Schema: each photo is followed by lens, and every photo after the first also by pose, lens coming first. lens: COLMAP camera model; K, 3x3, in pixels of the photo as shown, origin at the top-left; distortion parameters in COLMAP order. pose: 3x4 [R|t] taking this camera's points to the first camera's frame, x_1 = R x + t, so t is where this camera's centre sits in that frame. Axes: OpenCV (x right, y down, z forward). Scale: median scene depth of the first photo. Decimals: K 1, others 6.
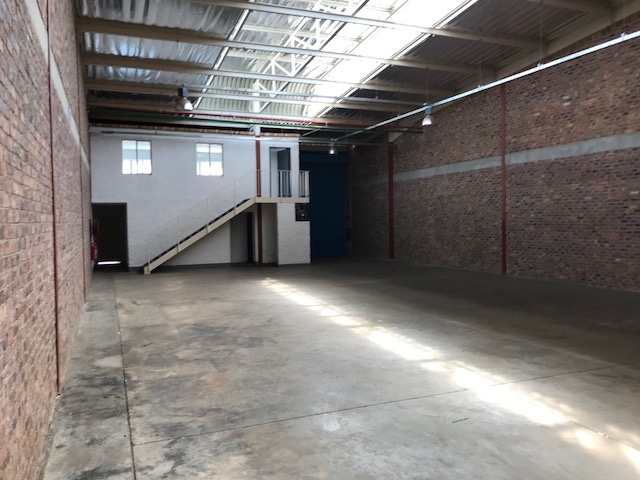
lens RADIAL K [[527.7, 0, 322.8], [0, 527.7, 240.2], [0, 0, 1]] dist [0.012709, 0.006787]
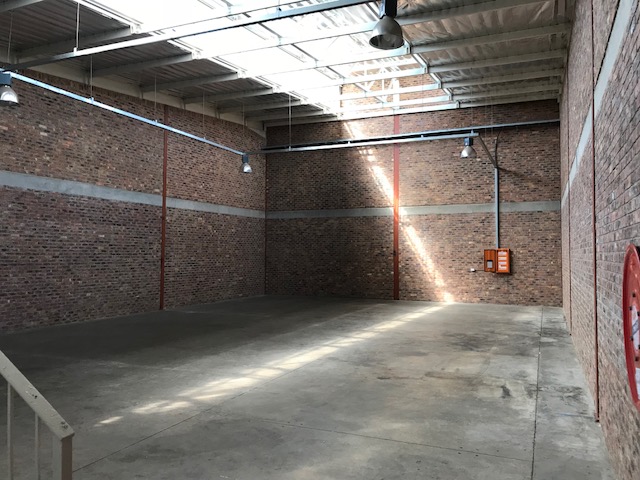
lens RADIAL K [[527.7, 0, 323.0], [0, 527.7, 238.9], [0, 0, 1]] dist [0.012709, 0.006787]
pose [[-0.706010, 0.028533, 0.707627, -0.562585], [0.031674, 0.999460, -0.008698, -0.052645], [-0.707493, 0.016272, -0.706533, 1.378287]]
